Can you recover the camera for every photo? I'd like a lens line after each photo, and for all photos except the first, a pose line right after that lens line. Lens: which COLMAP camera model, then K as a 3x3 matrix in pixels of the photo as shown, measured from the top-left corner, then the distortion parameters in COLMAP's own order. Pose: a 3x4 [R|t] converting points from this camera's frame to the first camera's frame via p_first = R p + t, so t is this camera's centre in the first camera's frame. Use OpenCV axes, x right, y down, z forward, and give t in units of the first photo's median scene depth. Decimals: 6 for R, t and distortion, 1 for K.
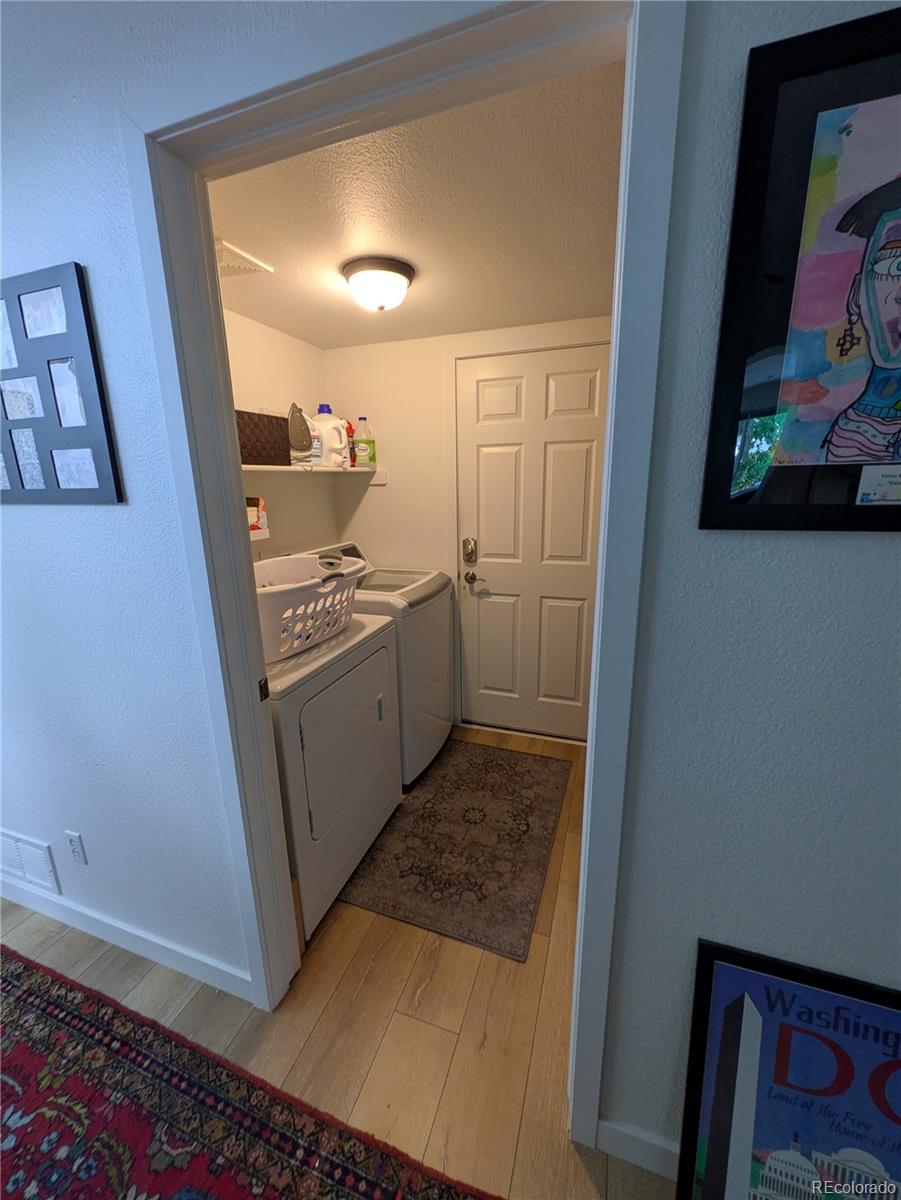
lens RADIAL K [[474.3, 0, 451.5], [0, 474.3, 600.1], [0, 0, 1]] dist [0.000775, -0.000035]
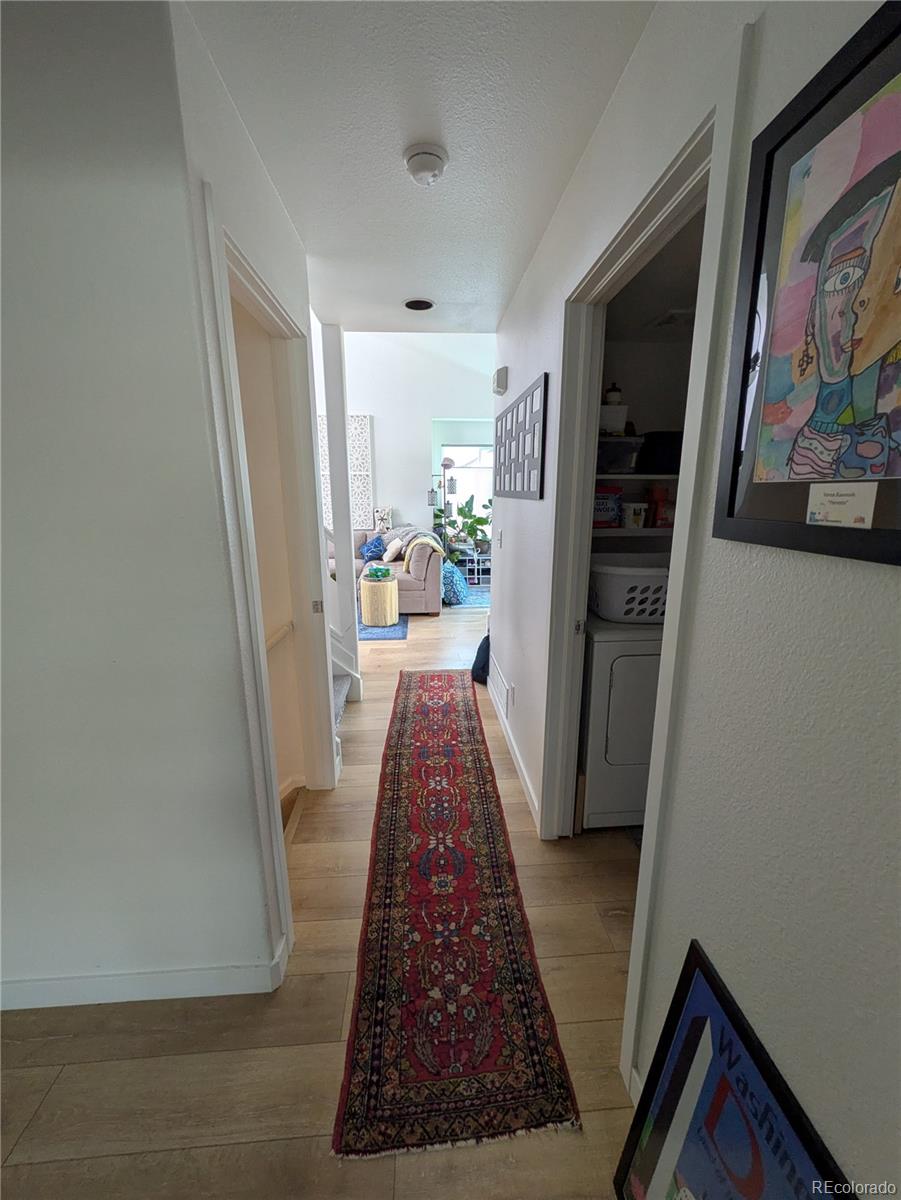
lens RADIAL K [[474.3, 0, 451.5], [0, 474.3, 600.1], [0, 0, 1]] dist [0.000775, -0.000035]
pose [[0.393687, 0.223638, -0.891626, 1.495965], [-0.228625, 0.963298, 0.140668, -0.023753], [0.890360, 0.148469, 0.430367, -0.030215]]
